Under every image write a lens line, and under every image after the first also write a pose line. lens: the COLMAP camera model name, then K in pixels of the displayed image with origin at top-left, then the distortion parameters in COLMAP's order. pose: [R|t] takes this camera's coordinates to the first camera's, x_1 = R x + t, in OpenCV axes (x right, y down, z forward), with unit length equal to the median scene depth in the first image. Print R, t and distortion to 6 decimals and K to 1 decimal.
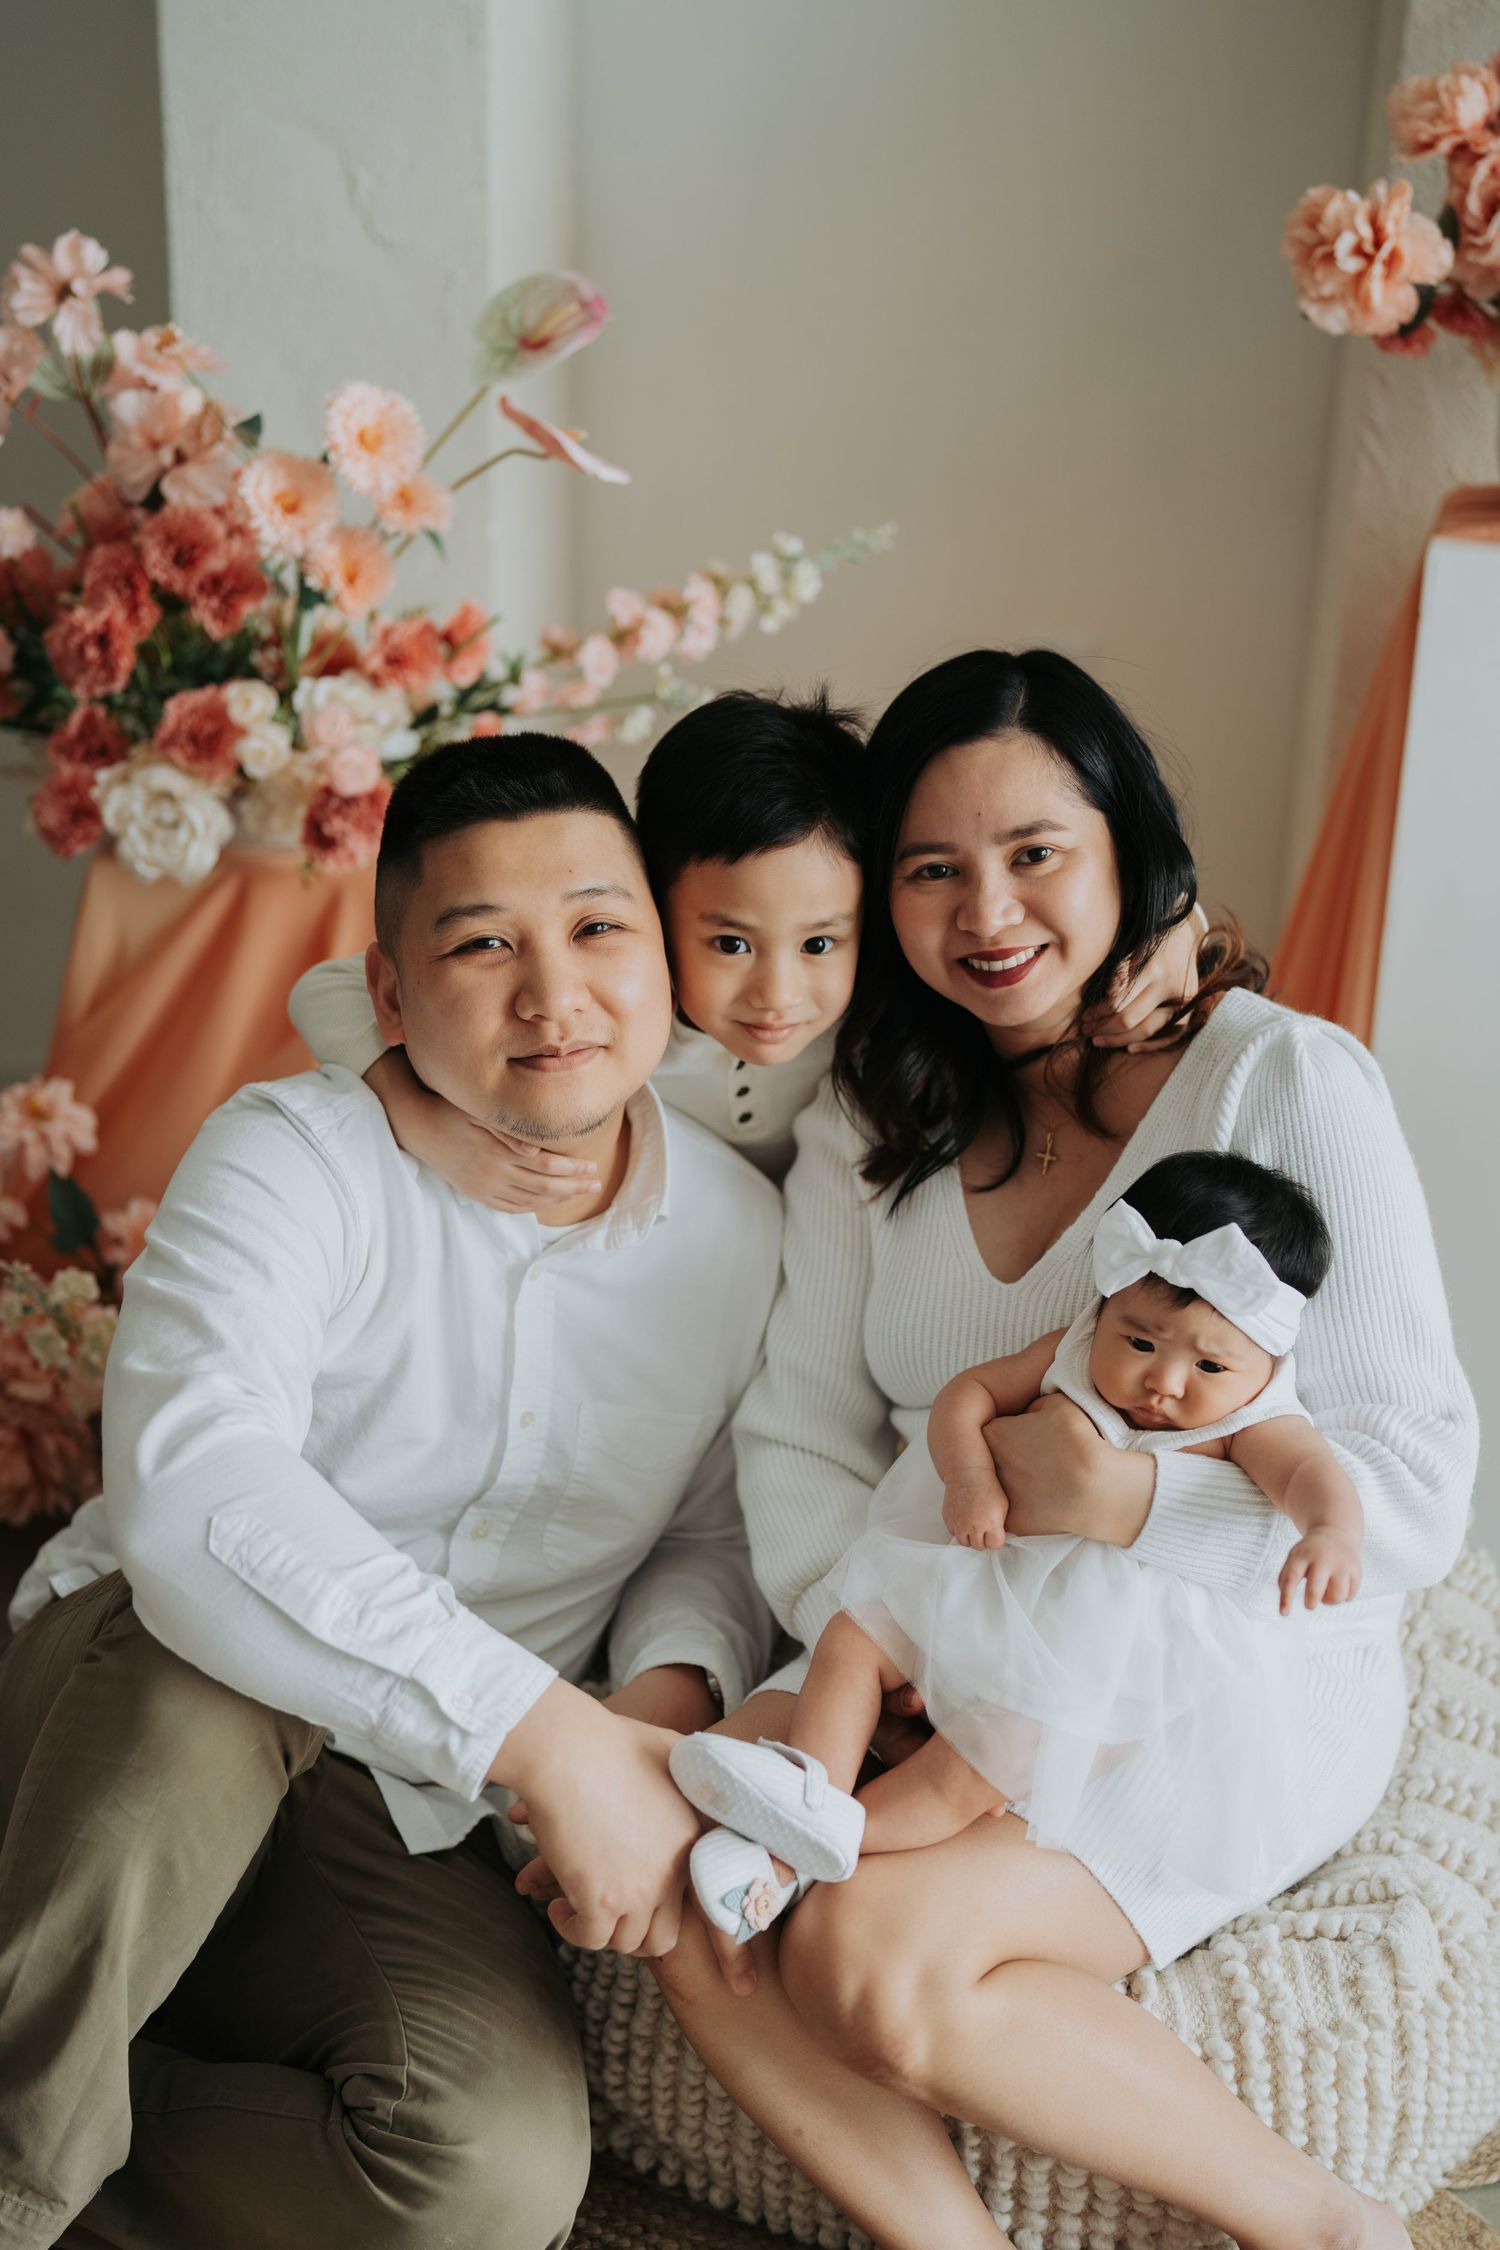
lens RADIAL K [[3133.0, 0, 824.4], [0, 3133.0, 989.3], [0, 0, 1]] dist [-0.003197, 0.346223]
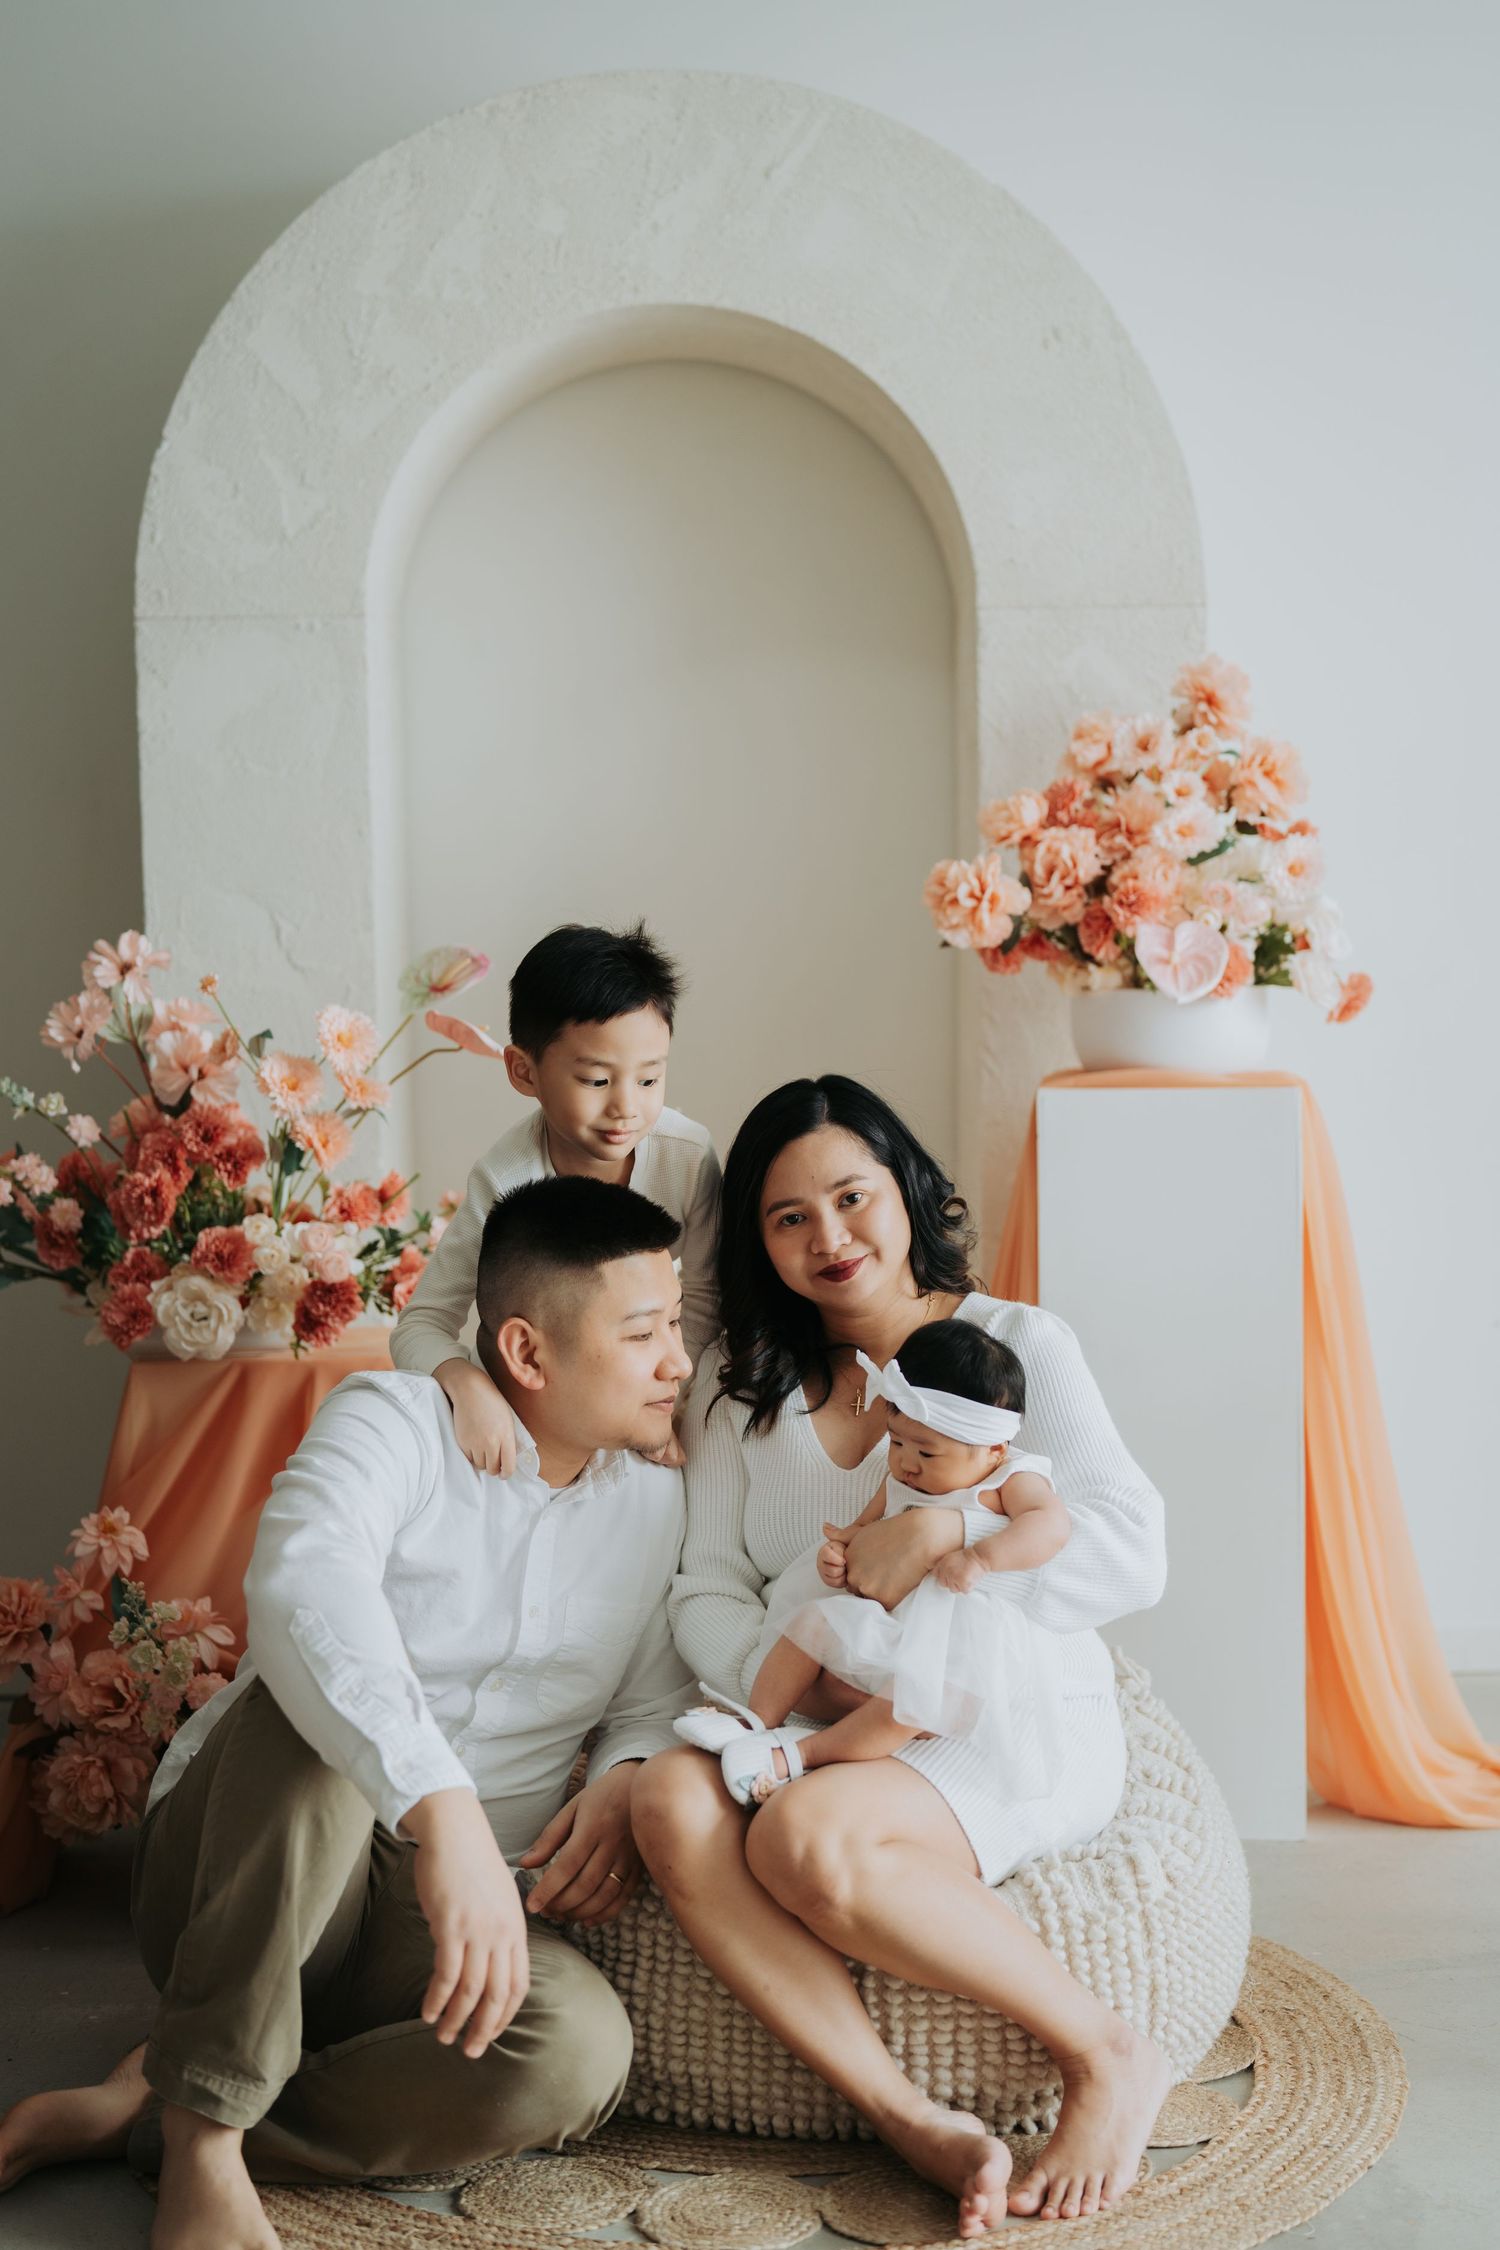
lens RADIAL K [[3133.0, 0, 824.4], [0, 3133.0, 989.3], [0, 0, 1]] dist [-0.003197, 0.346223]
pose [[0.987489, -0.049824, 0.149612, -0.137130], [0.097650, 0.938181, -0.332086, 0.315796], [-0.123817, 0.342541, 0.931308, -0.428633]]
